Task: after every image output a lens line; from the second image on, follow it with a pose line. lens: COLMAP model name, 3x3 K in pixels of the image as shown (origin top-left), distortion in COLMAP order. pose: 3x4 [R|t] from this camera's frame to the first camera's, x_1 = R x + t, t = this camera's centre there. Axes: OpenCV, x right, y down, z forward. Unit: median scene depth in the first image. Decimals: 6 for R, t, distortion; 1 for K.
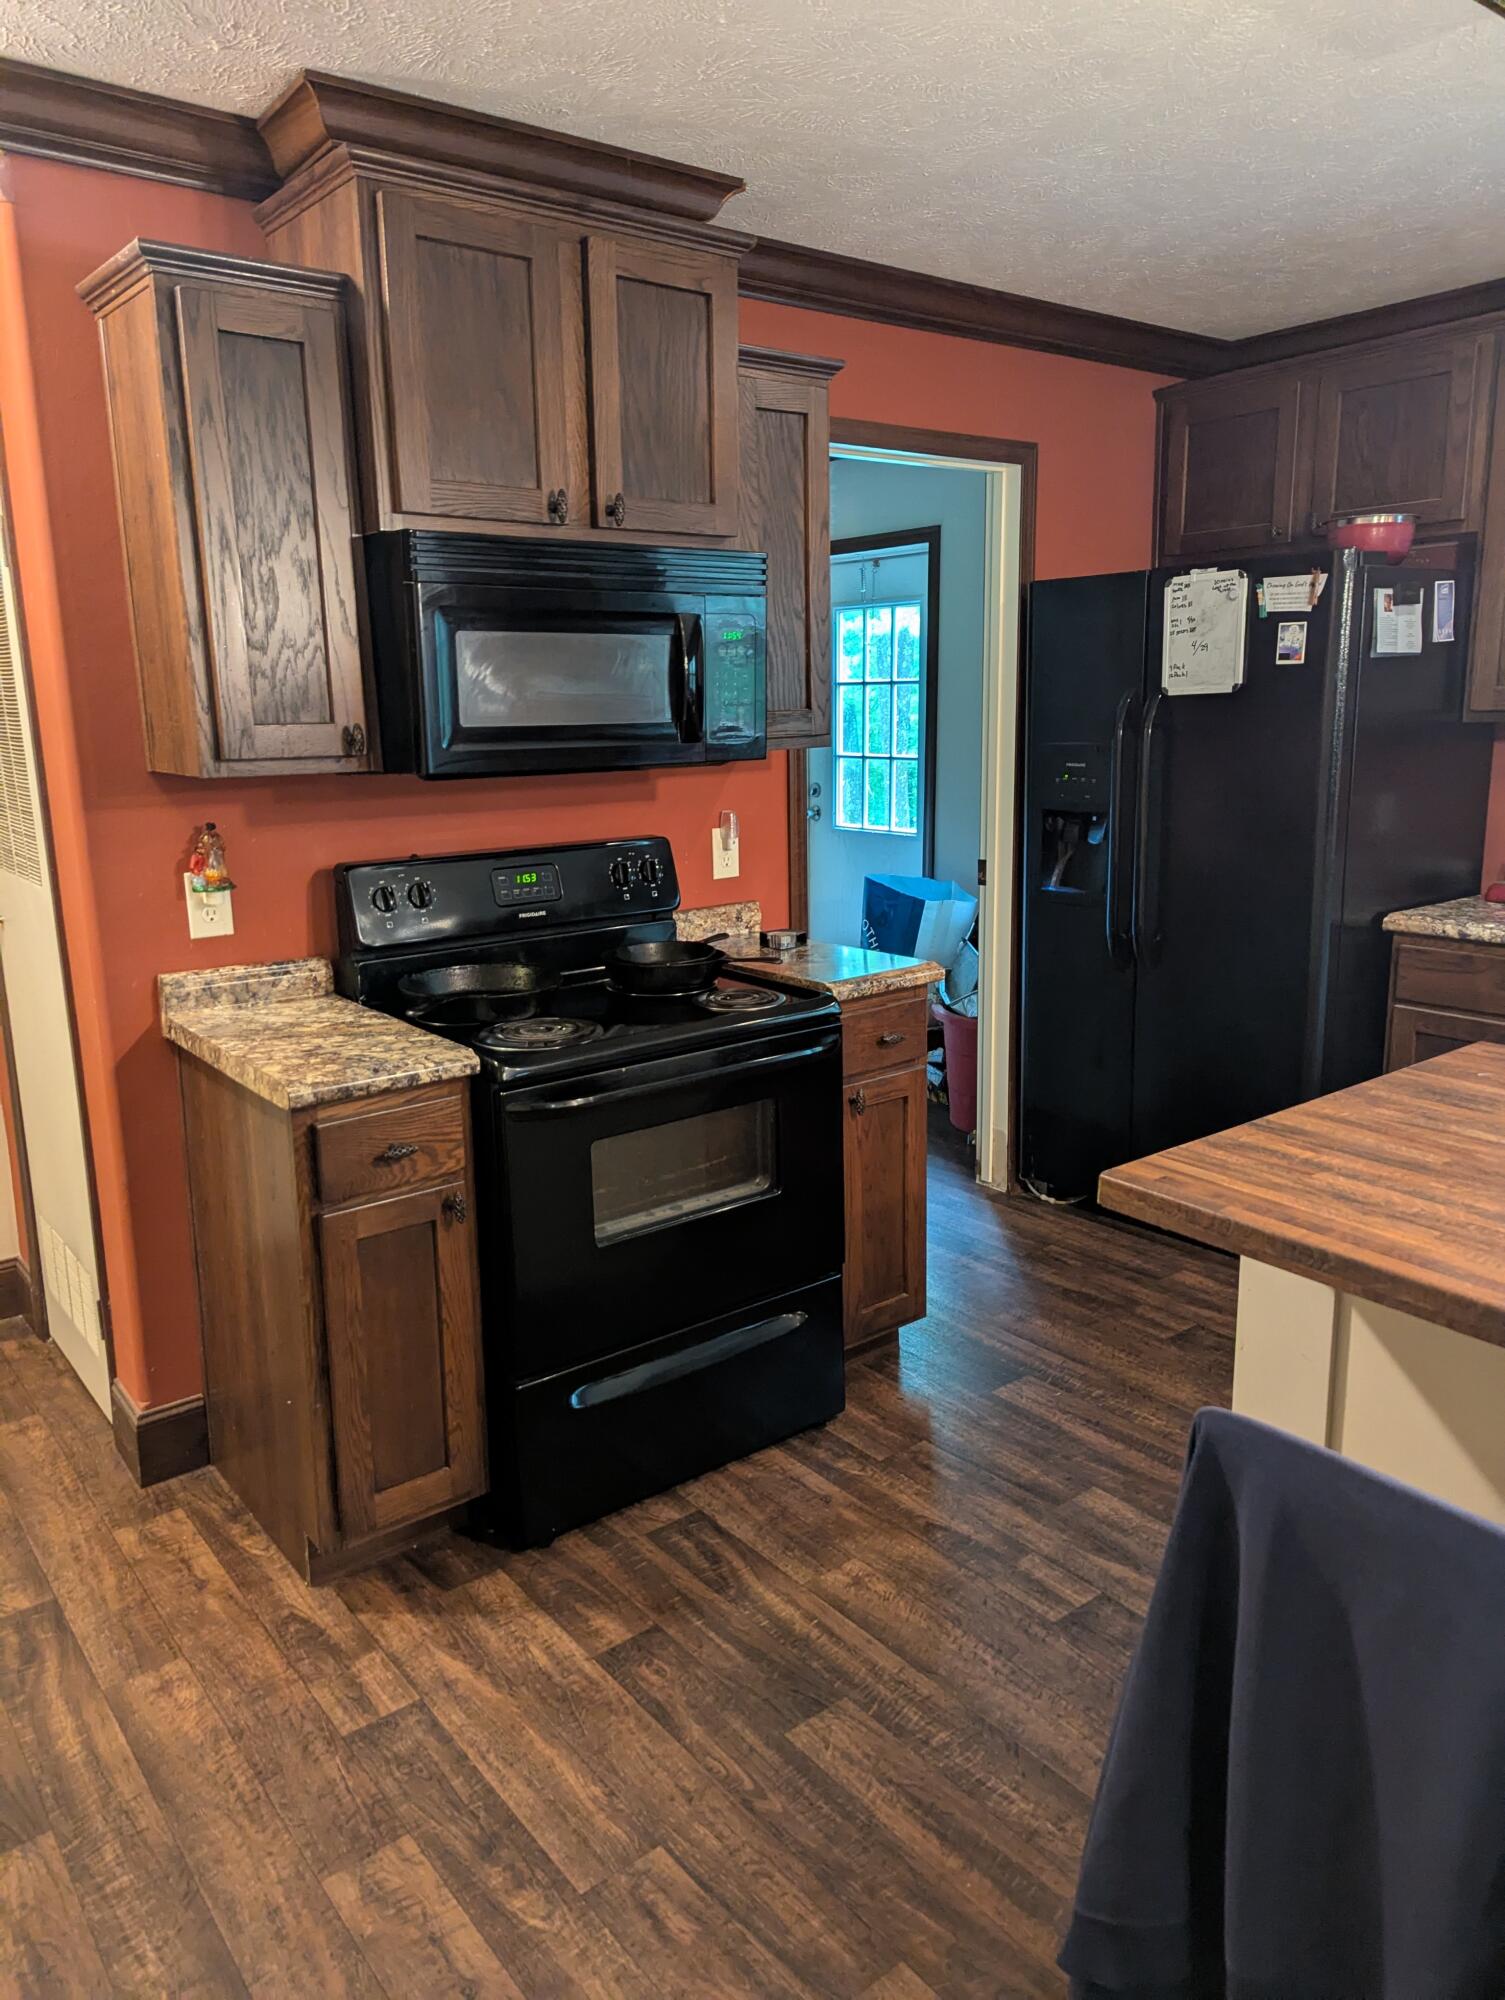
lens RADIAL K [[1428.2, 0, 752.5], [0, 1428.2, 1000.0], [0, 0, 1]] dist [0.079505, -0.081376]
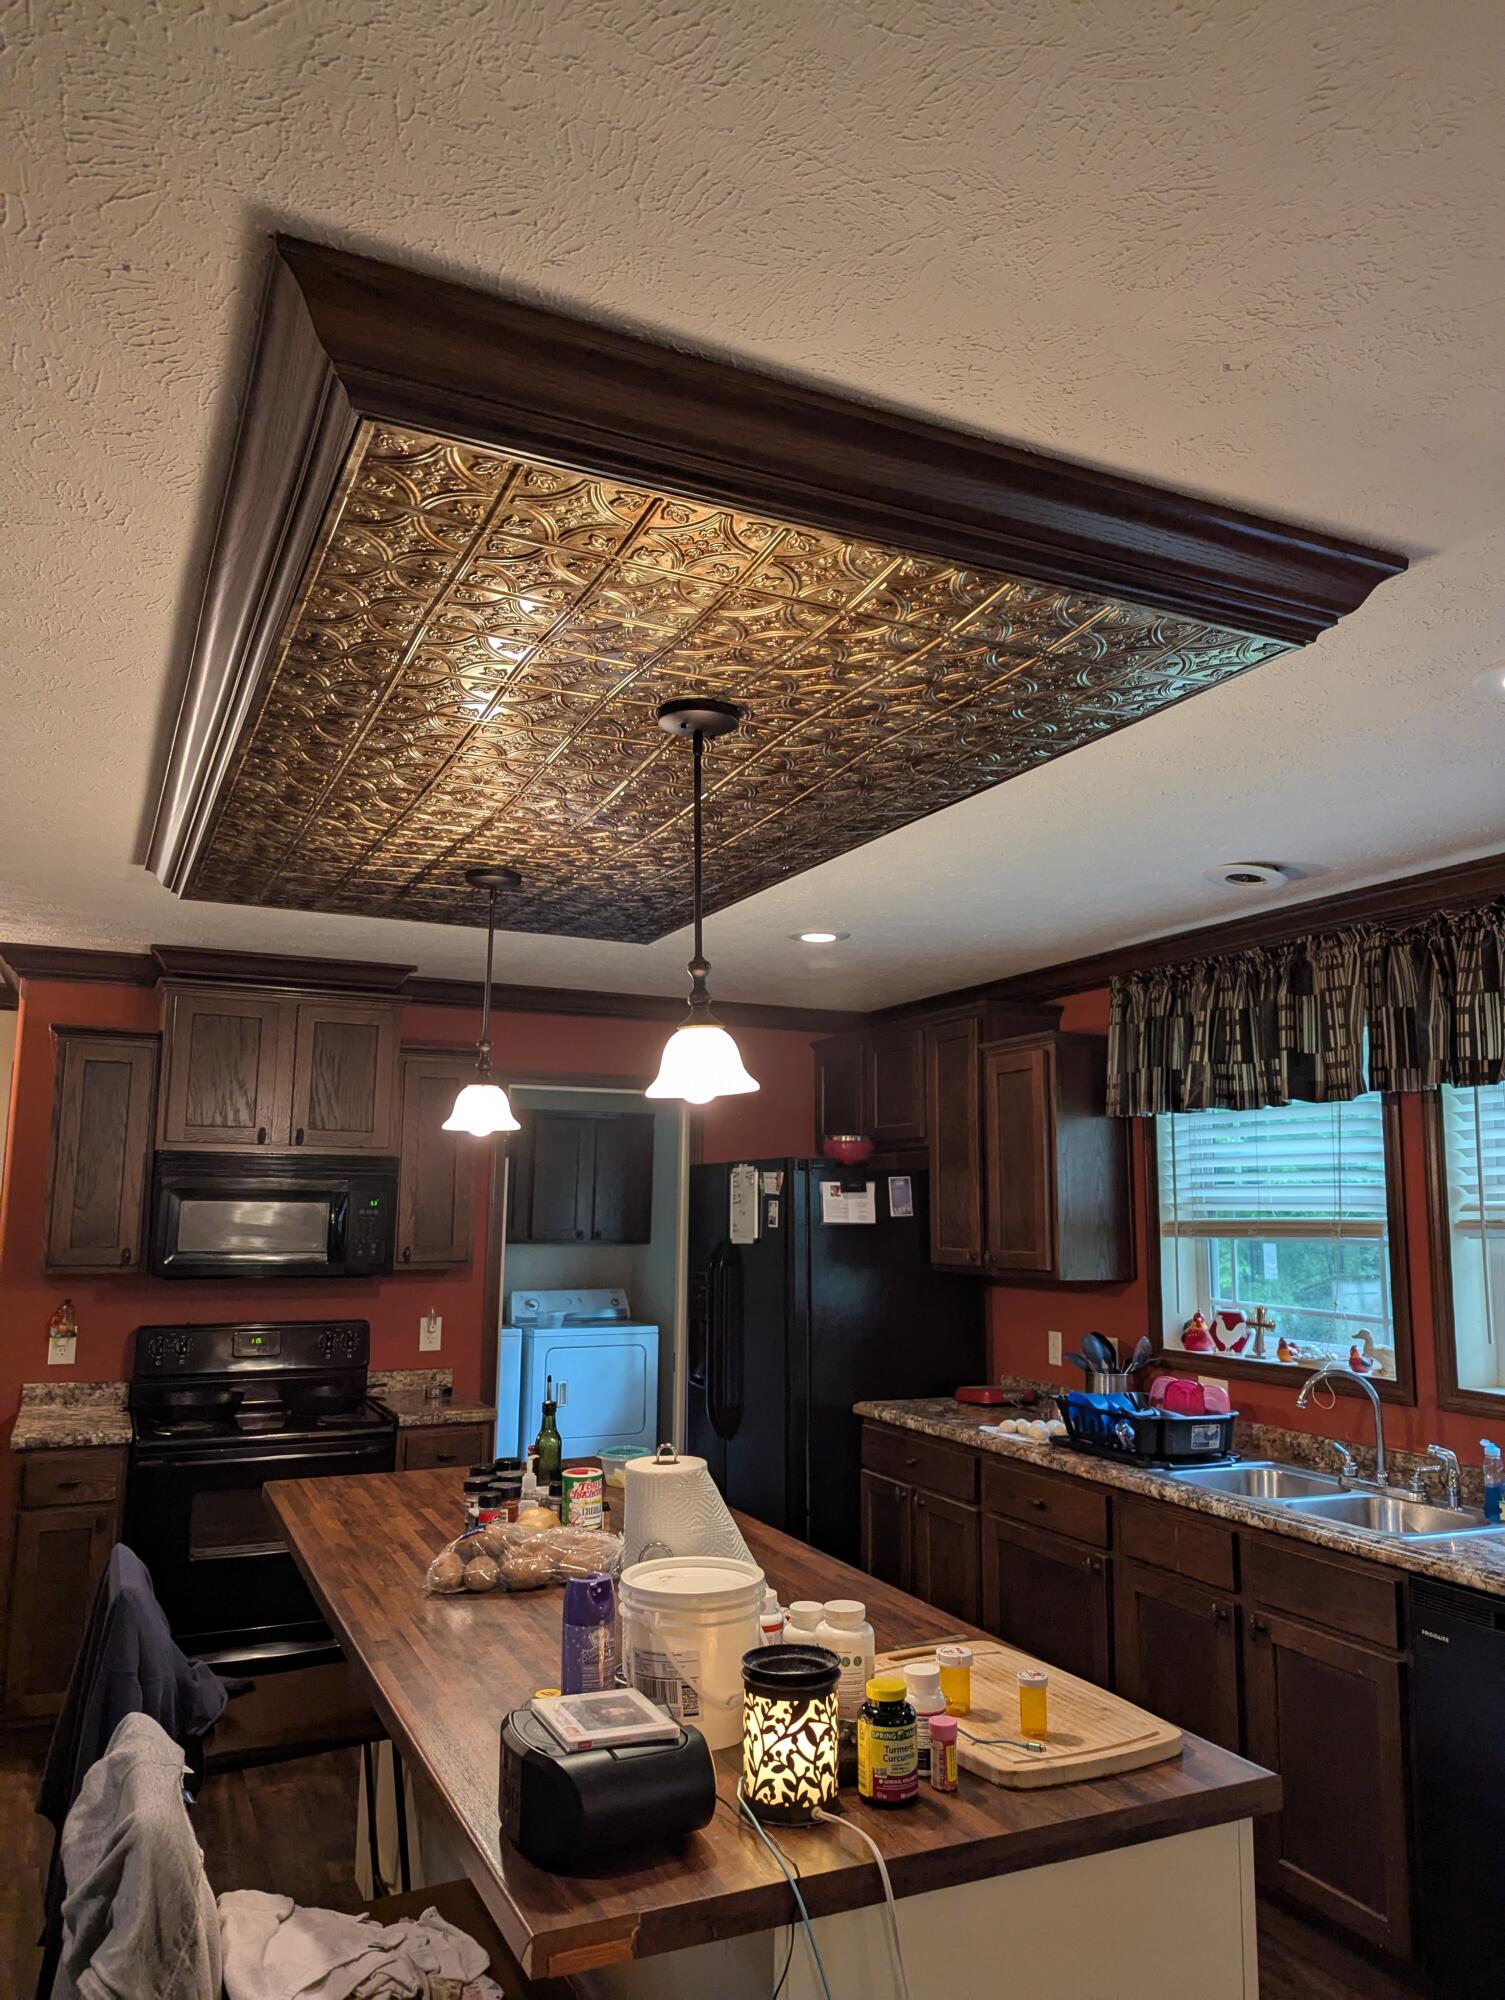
lens RADIAL K [[1435.6, 0, 754.5], [0, 1435.6, 1021.5], [0, 0, 1]] dist [0.076237, -0.070630]
pose [[0.973882, 0.001454, -0.227048, 0.698670], [-0.077171, 0.942568, -0.324978, 0.061308], [0.213536, 0.334012, 0.918062, -0.489449]]
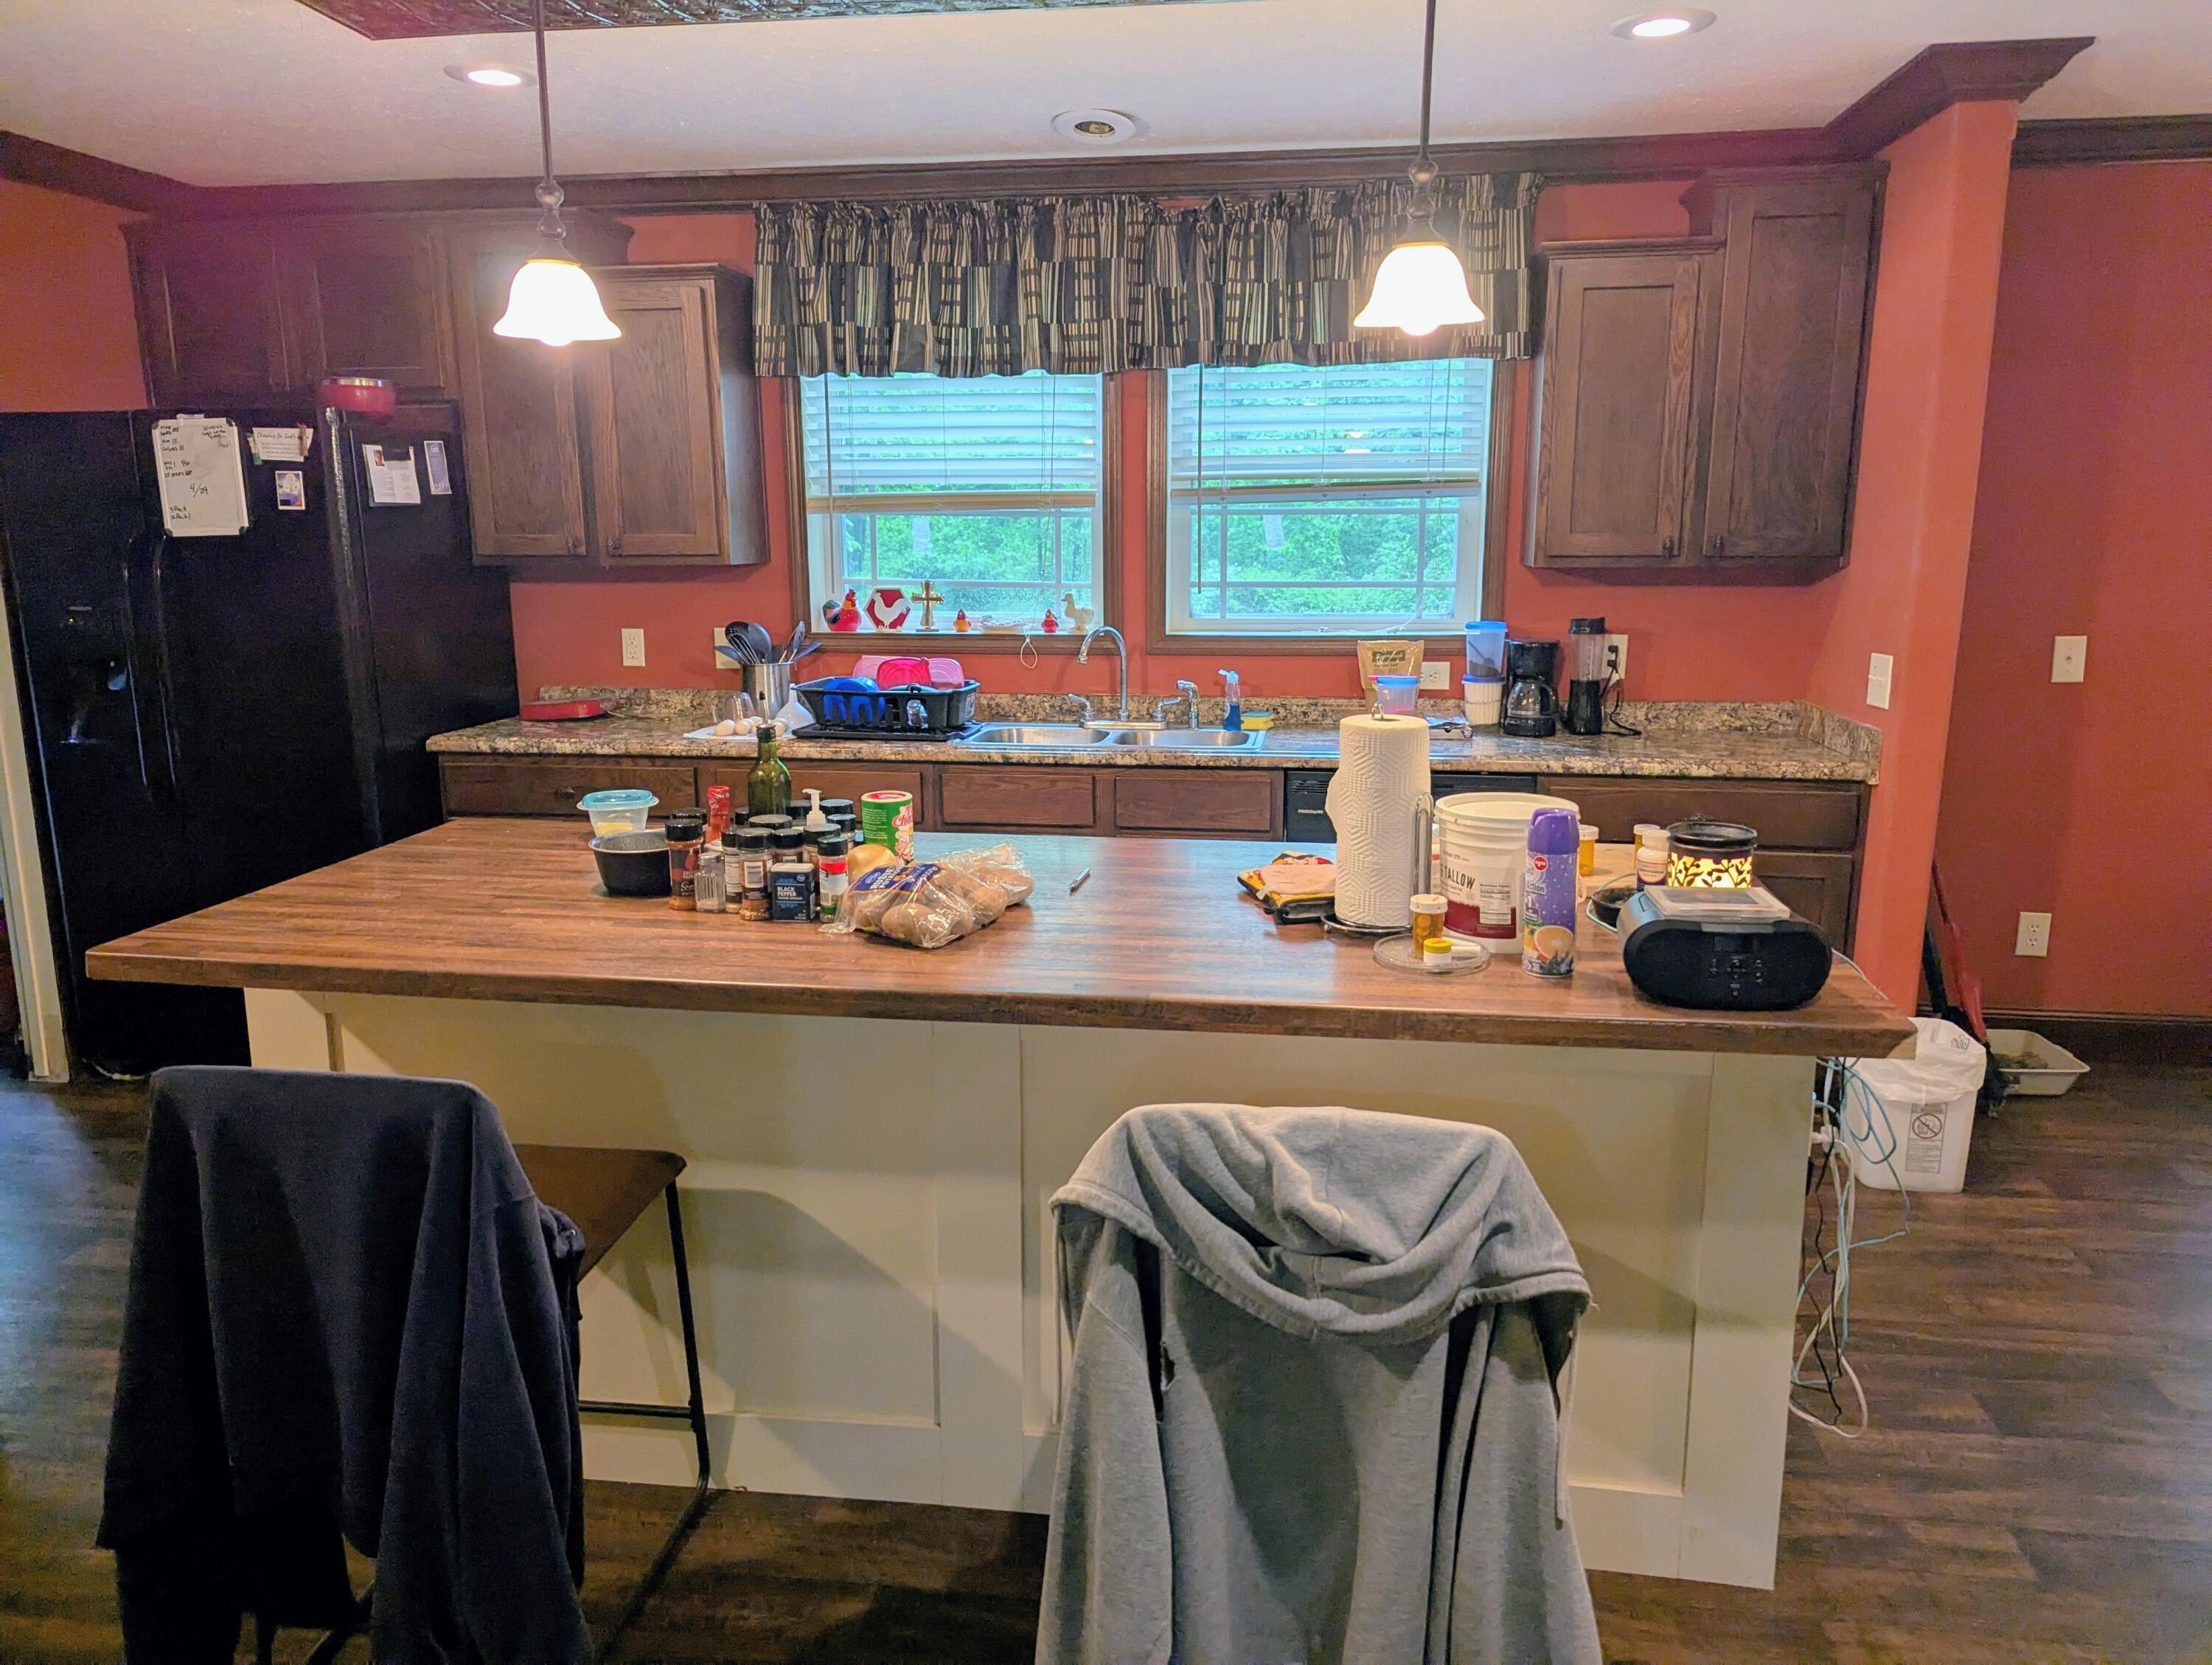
lens RADIAL K [[1554.7, 0, 1140.0], [0, 1554.7, 814.2], [0, 0, 1]] dist [0.064503, -0.074299]
pose [[0.716235, -0.112624, 0.688711, -0.005450], [0.135322, 0.990574, 0.021257, 0.049529], [-0.684613, 0.077973, 0.724724, -0.250967]]
